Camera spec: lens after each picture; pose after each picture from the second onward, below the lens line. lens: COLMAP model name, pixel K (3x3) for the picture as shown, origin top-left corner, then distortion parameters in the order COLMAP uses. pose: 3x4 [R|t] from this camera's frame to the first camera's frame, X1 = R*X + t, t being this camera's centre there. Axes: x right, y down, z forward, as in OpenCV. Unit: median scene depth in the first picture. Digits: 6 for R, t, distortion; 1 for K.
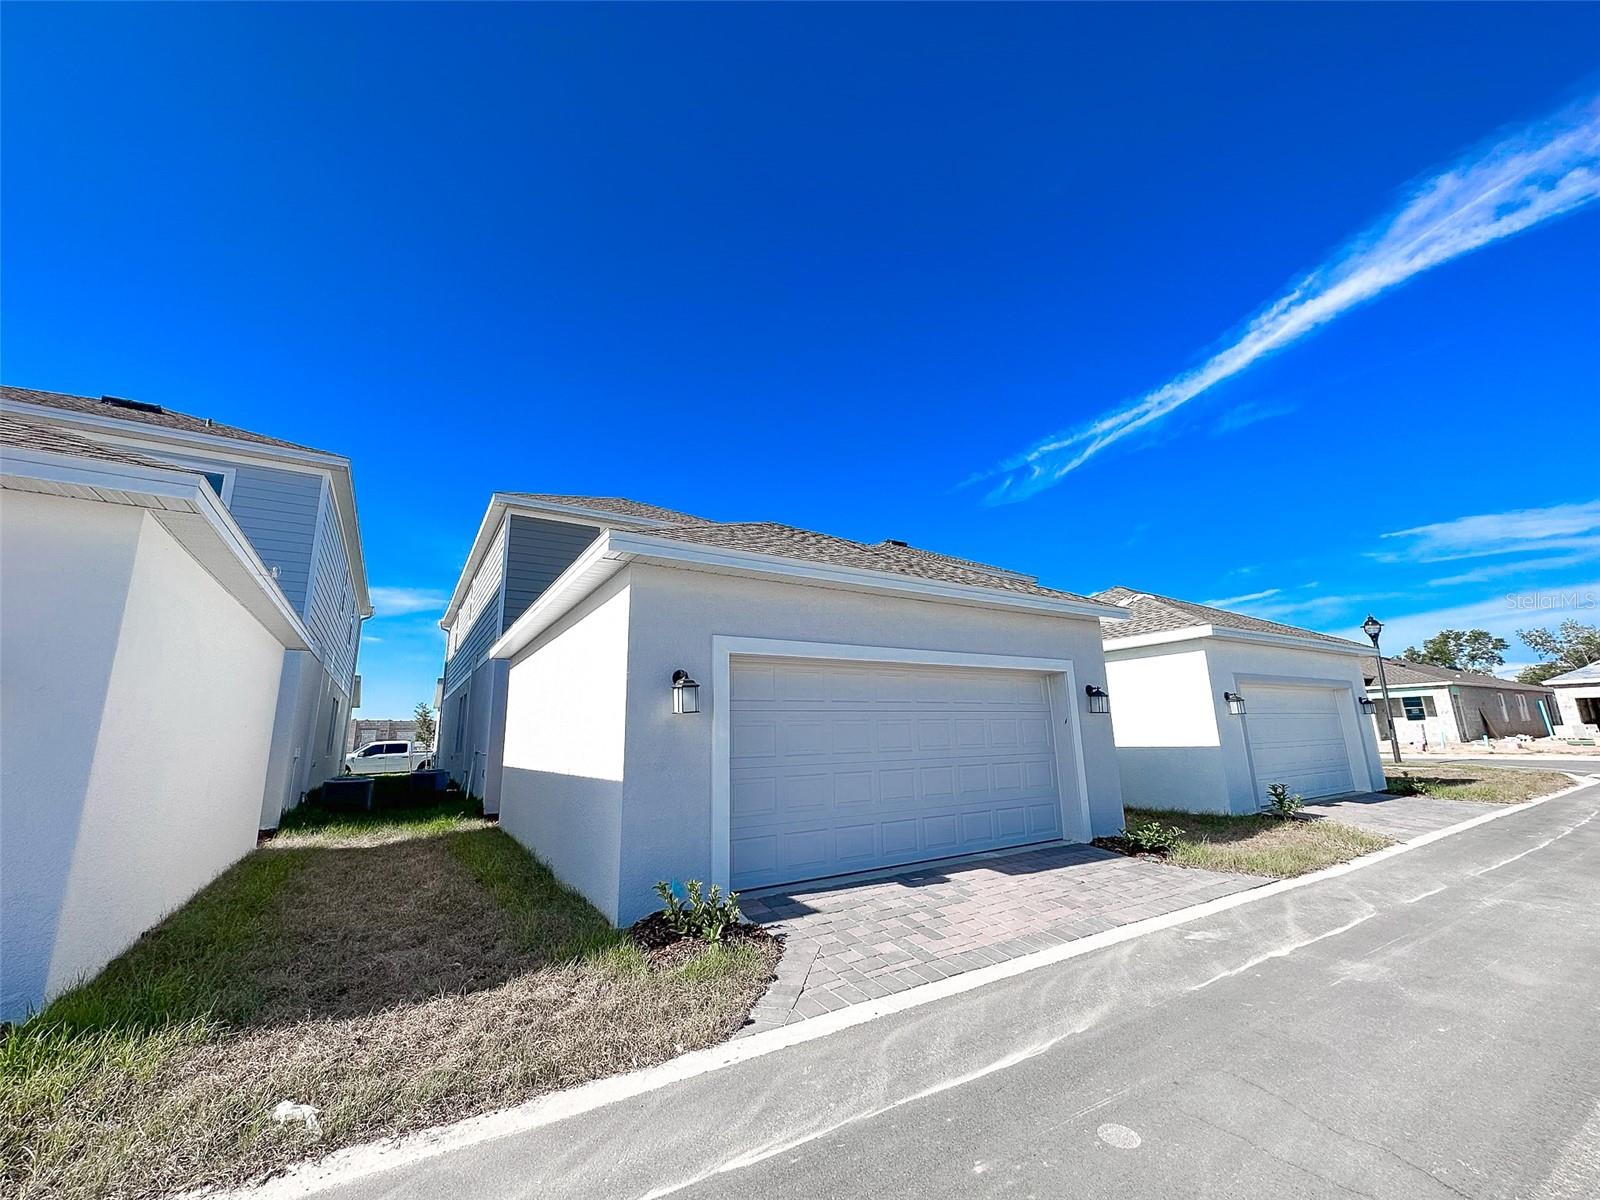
lens RADIAL K [[637.4, 0, 800.0], [0, 637.4, 600.0], [0, 0, 1]] dist [-0.001569, -0.000251]
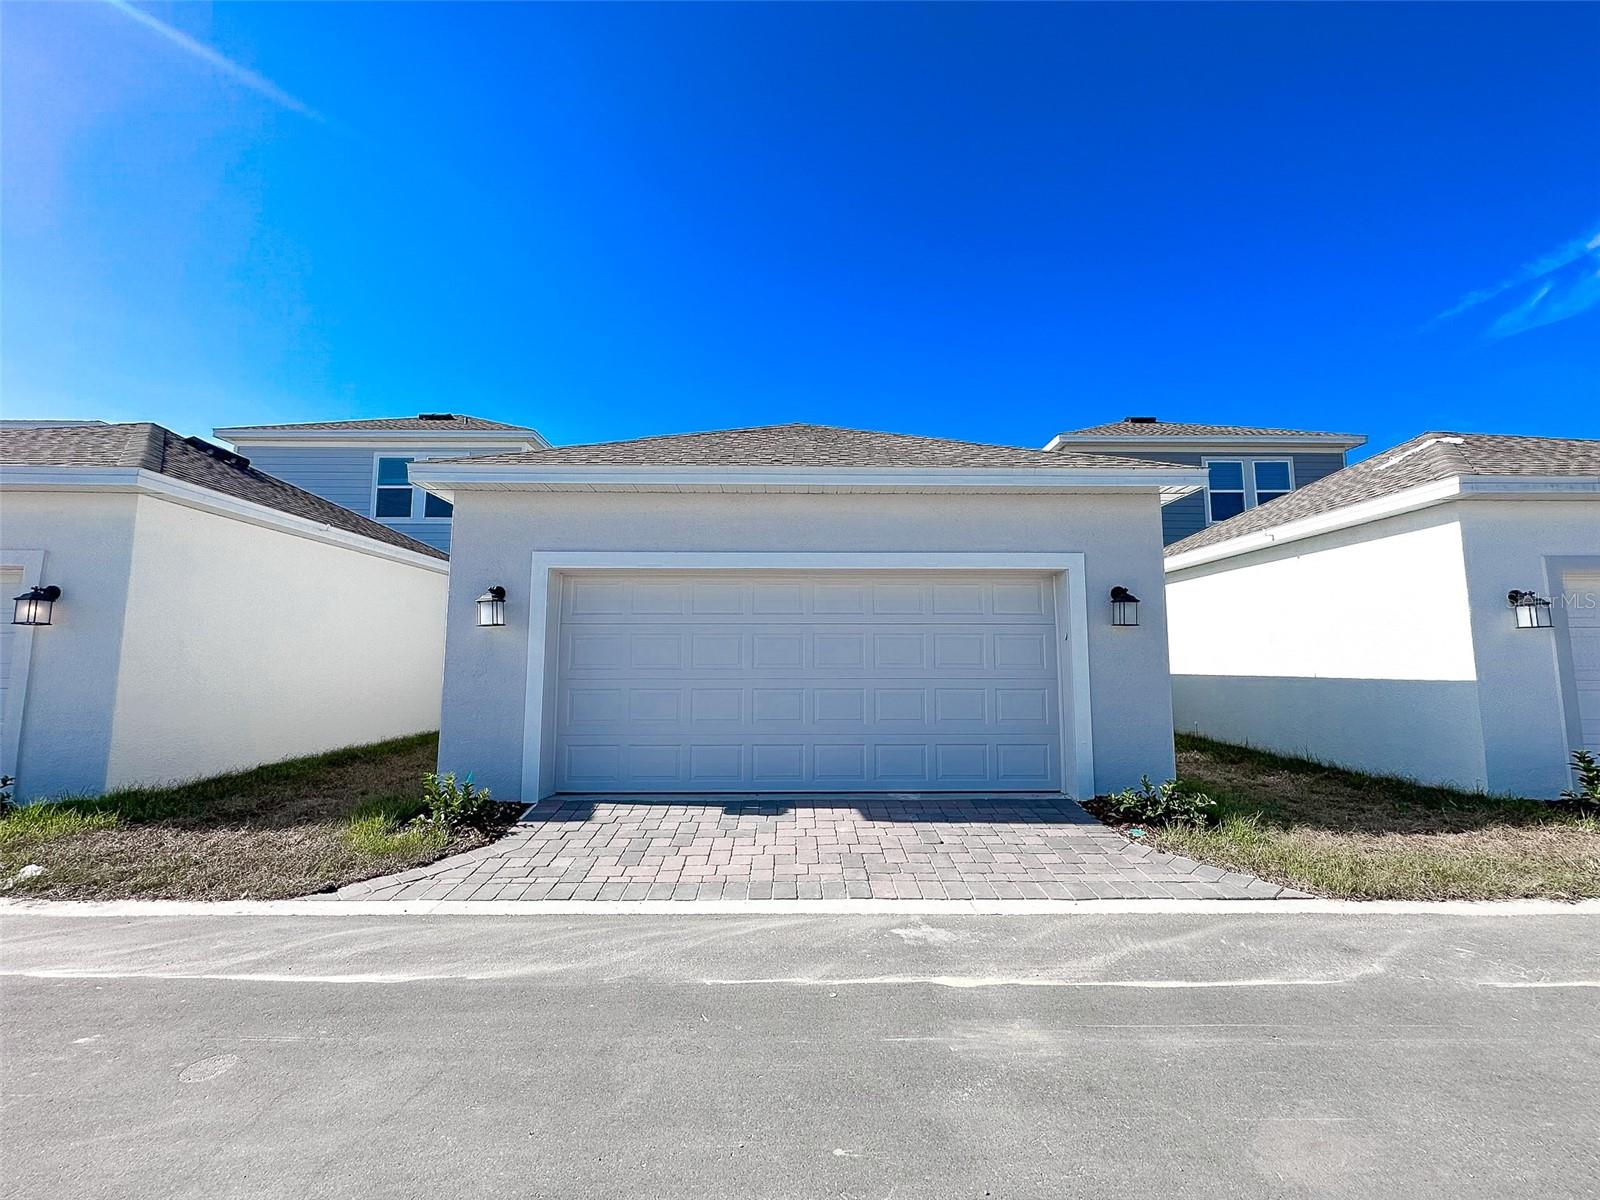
lens RADIAL K [[637.4, 0, 800.0], [0, 637.4, 600.0], [0, 0, 1]] dist [-0.001569, -0.000251]
pose [[0.854929, -0.028810, -0.517944, 0.870200], [0.090993, 0.991305, 0.095055, 0.083603], [0.510702, -0.128394, 0.850117, 0.375468]]
